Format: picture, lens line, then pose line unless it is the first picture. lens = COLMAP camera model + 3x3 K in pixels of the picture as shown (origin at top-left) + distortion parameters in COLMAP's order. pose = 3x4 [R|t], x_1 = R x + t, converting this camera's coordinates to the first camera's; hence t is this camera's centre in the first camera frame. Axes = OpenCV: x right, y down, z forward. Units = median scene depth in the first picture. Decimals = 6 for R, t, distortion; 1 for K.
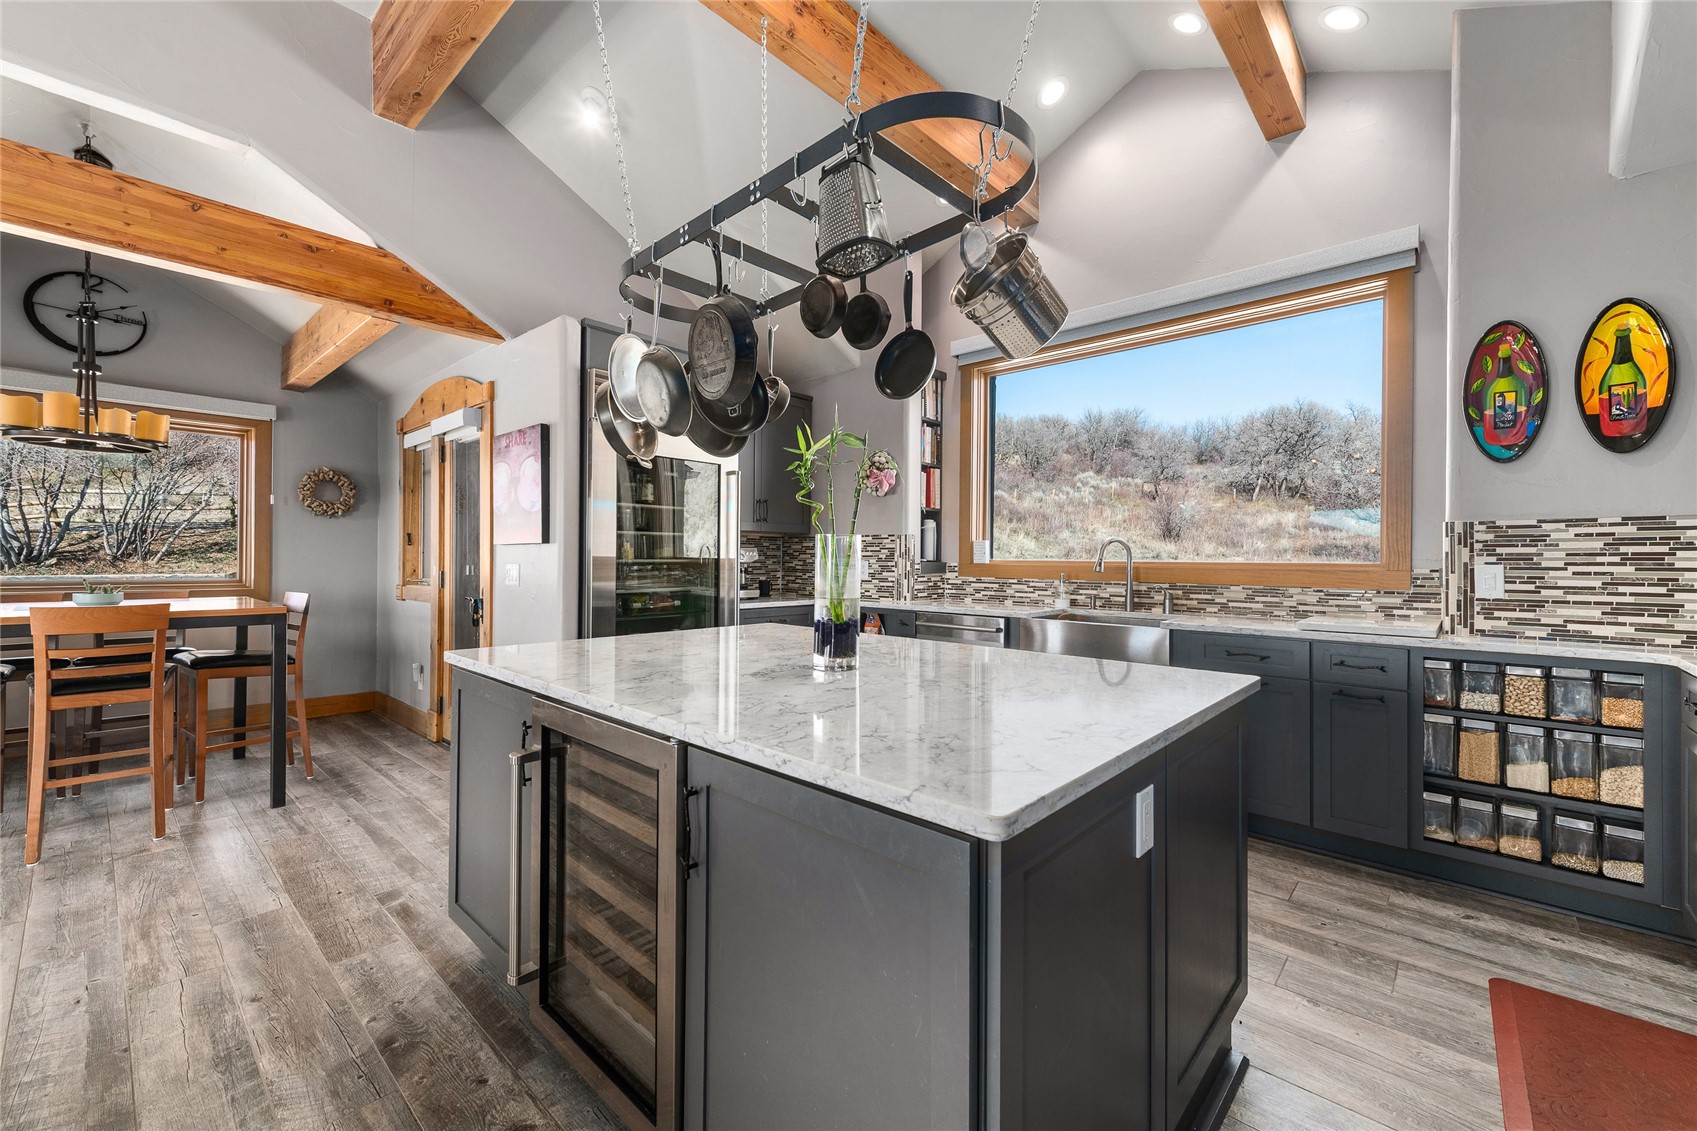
lens RADIAL K [[677.8, 0, 863.2], [0, 677.8, 555.2], [0, 0, 1]] dist [0.002336, 0.000203]
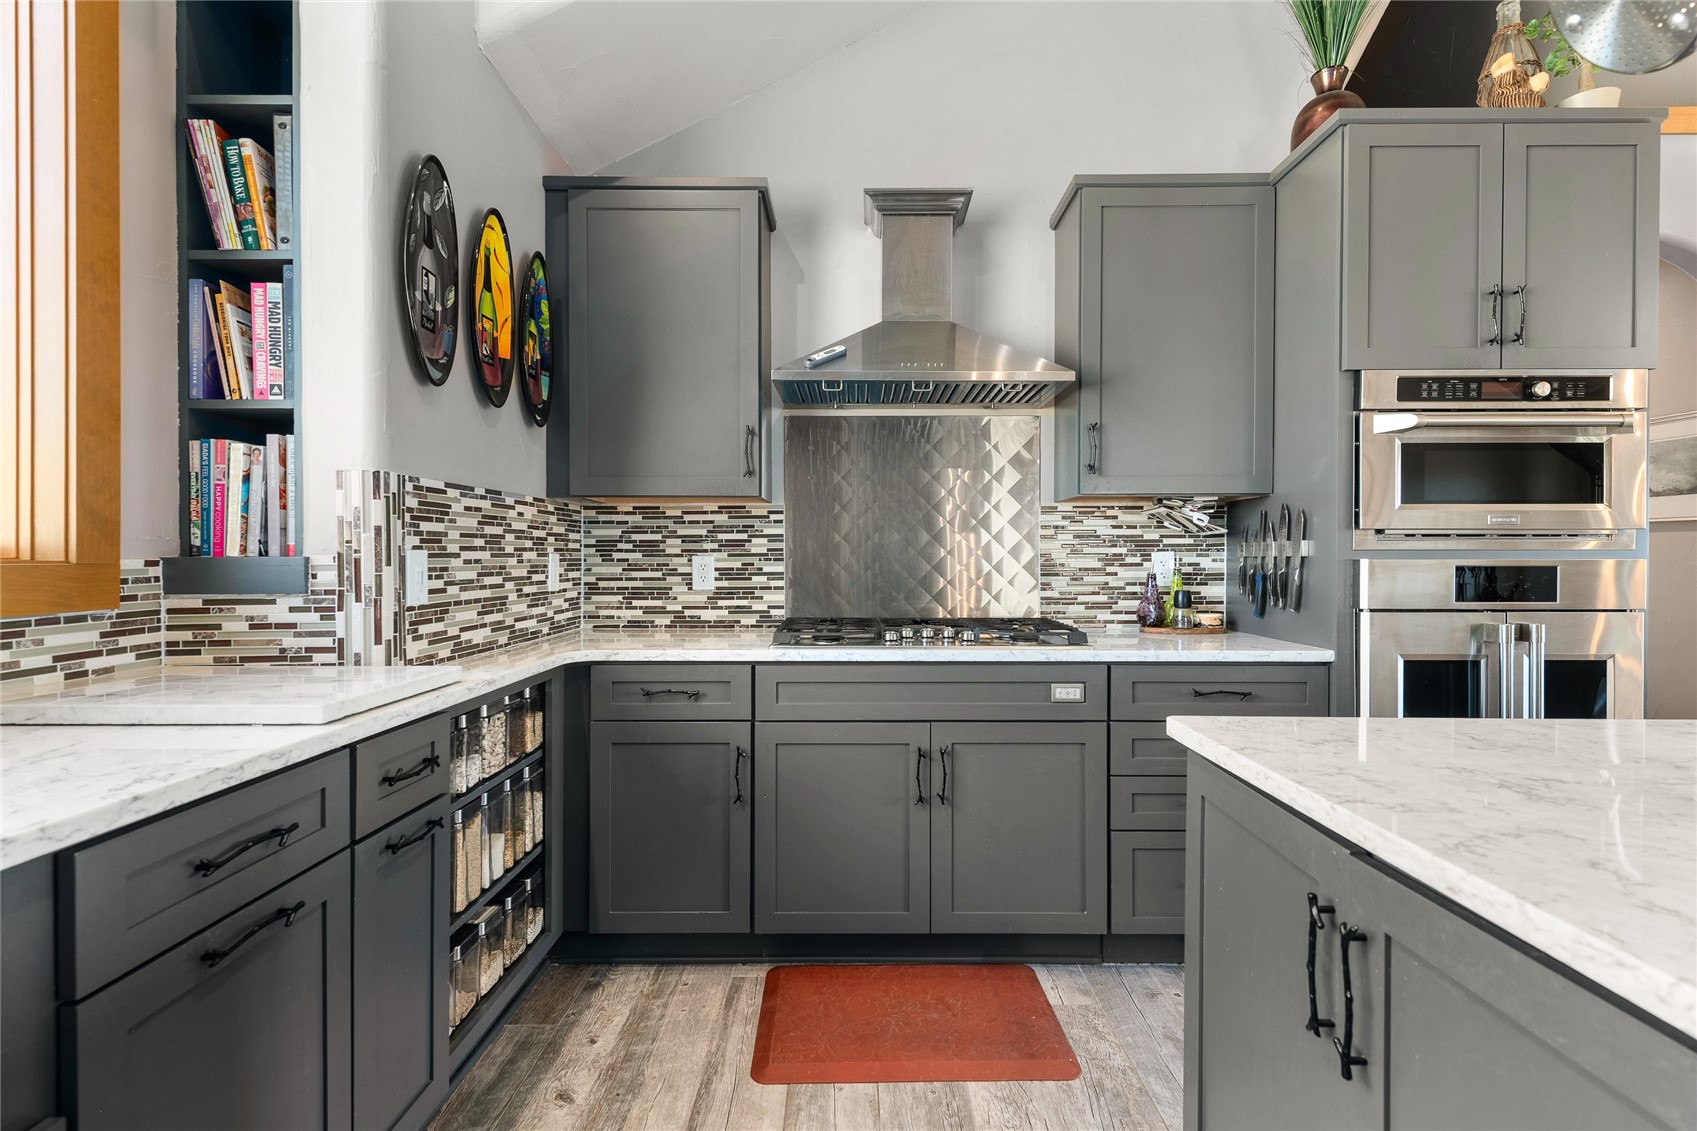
lens RADIAL K [[797.9, 0, 860.0], [0, 797.9, 560.9], [0, 0, 1]] dist [0.002951, 0.000510]
pose [[-0.659263, -0.014512, 0.751772, 0.120812], [-0.013653, 0.999880, 0.007329, 0.012269], [-0.751788, -0.005432, -0.659382, 1.084937]]
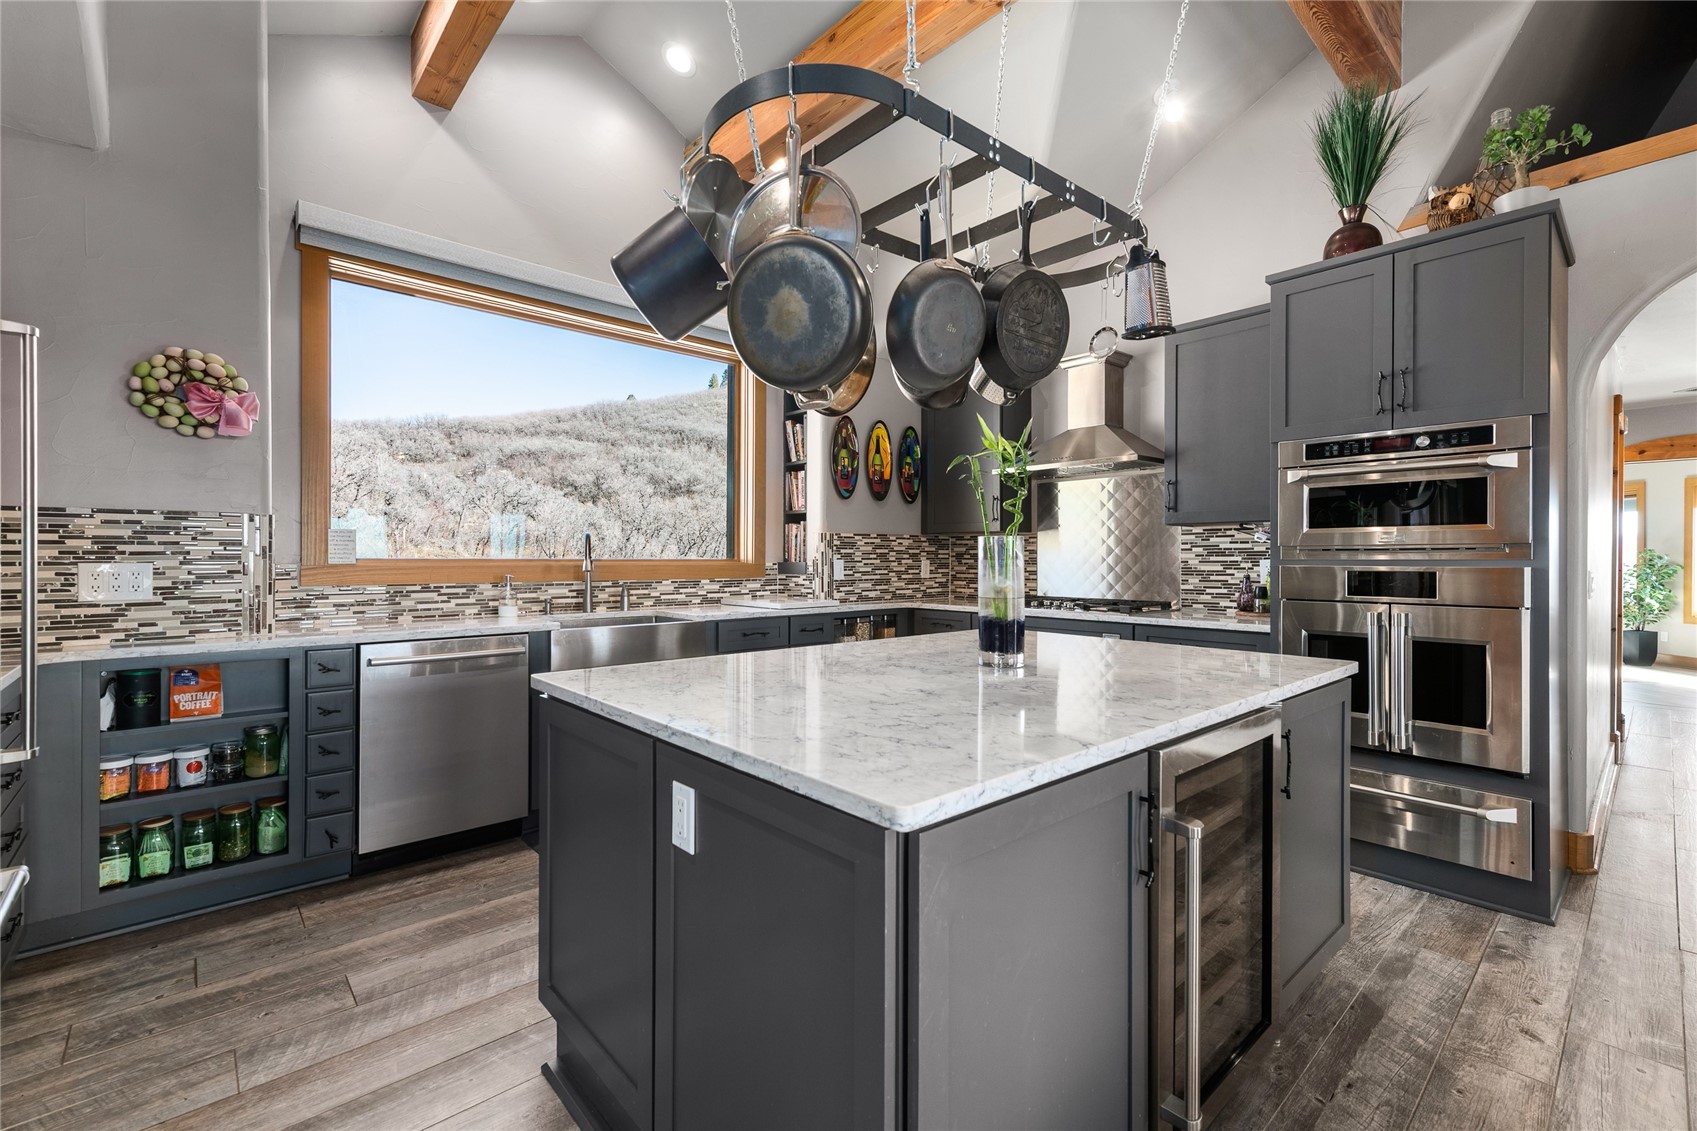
lens RADIAL K [[729.4, 0, 857.5], [0, 729.4, 550.2], [0, 0, 1]] dist [0.001425, -0.000051]
pose [[0.108782, 0.000827, 0.994065, -0.788759], [-0.007683, 0.999970, 0.000009, -0.009090], [-0.994036, -0.007638, 0.108785, 0.703716]]
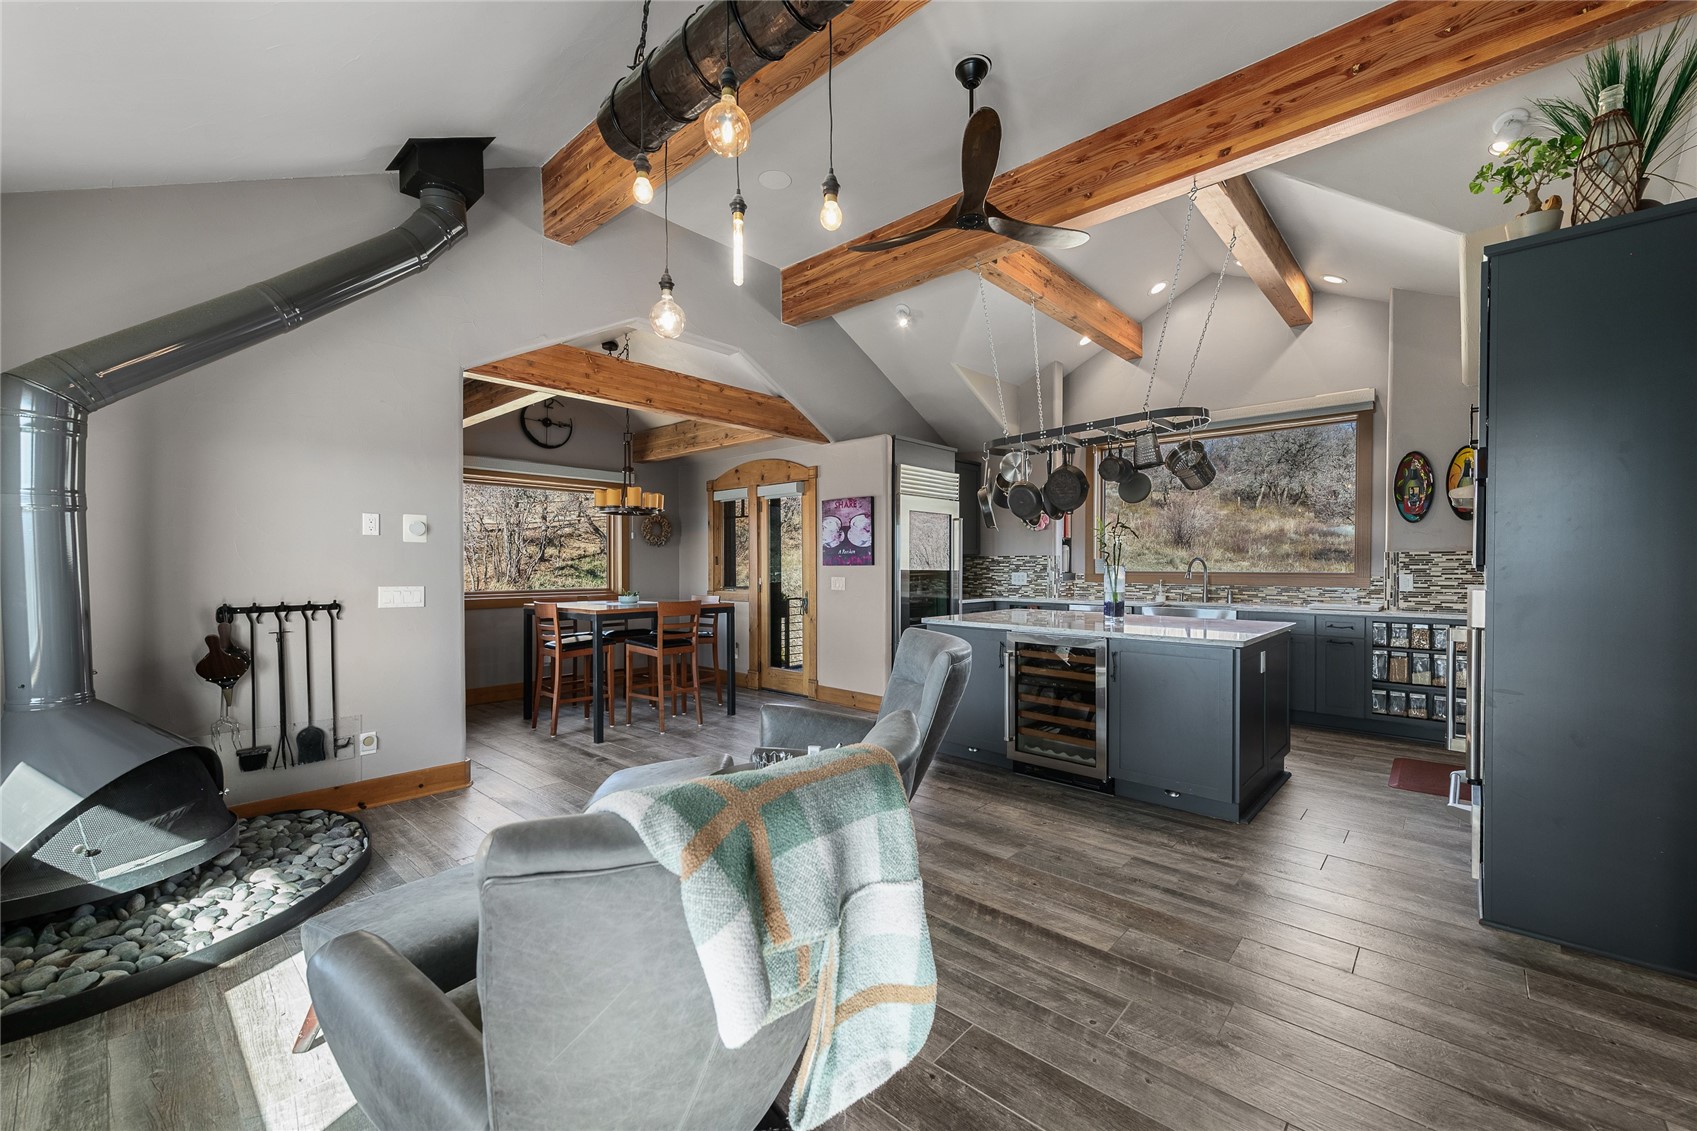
lens RADIAL K [[677.8, 0, 859.5], [0, 677.8, 572.9], [0, 0, 1]] dist [0.002336, 0.000203]
pose [[0.999959, -0.008541, -0.002897, -0.614941], [0.008589, 0.999814, 0.017248, -0.035102], [0.002749, -0.017272, 0.999847, -0.908847]]
